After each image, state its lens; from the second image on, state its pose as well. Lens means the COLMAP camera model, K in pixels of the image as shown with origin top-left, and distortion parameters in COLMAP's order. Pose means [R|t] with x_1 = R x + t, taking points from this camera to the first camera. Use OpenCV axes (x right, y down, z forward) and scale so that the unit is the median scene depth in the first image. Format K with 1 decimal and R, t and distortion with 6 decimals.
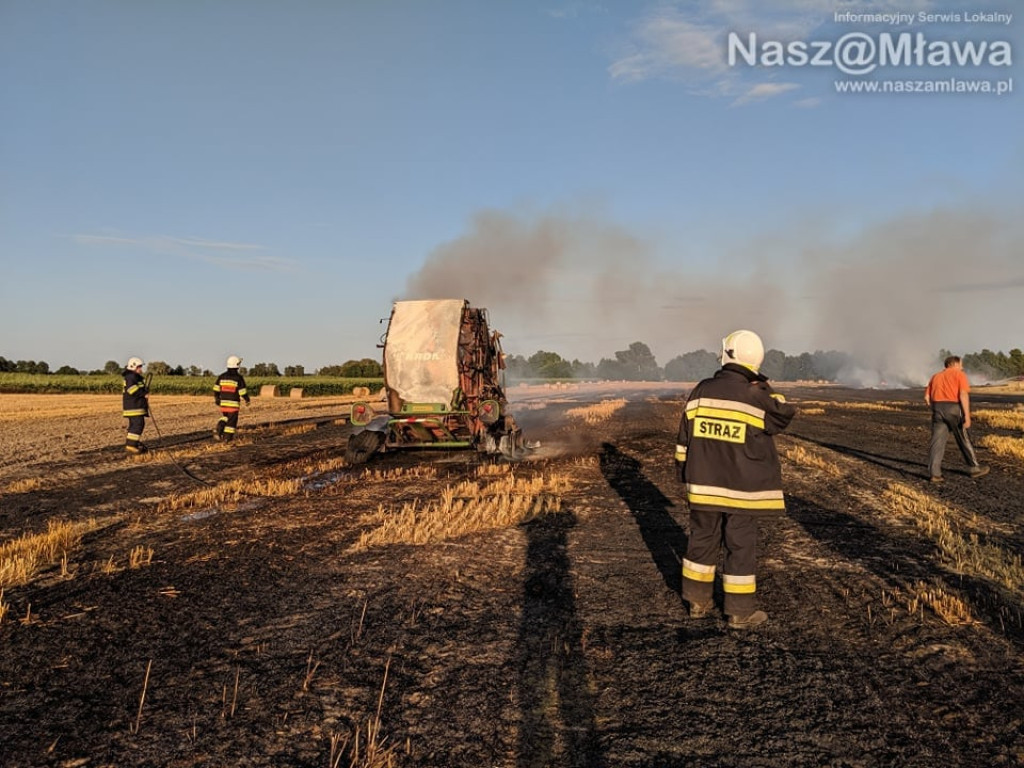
lens RADIAL K [[758.7, 0, 518.3], [0, 758.7, 387.9], [0, 0, 1]] dist [0.036440, -0.061921]
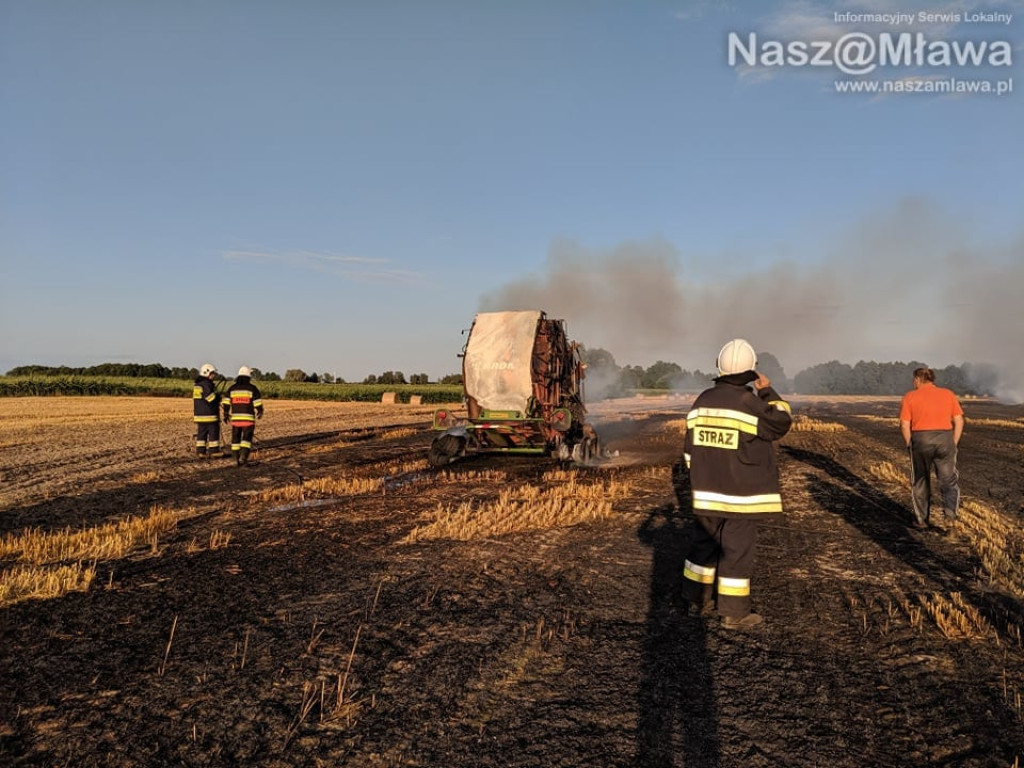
lens RADIAL K [[758.7, 0, 520.7], [0, 758.7, 382.6], [0, 0, 1]] dist [0.036440, -0.061921]
pose [[0.988120, 0.011064, -0.153287, 0.142696], [-0.014116, 0.999723, -0.018837, 0.003016], [0.153036, 0.020777, 0.988002, -0.068507]]
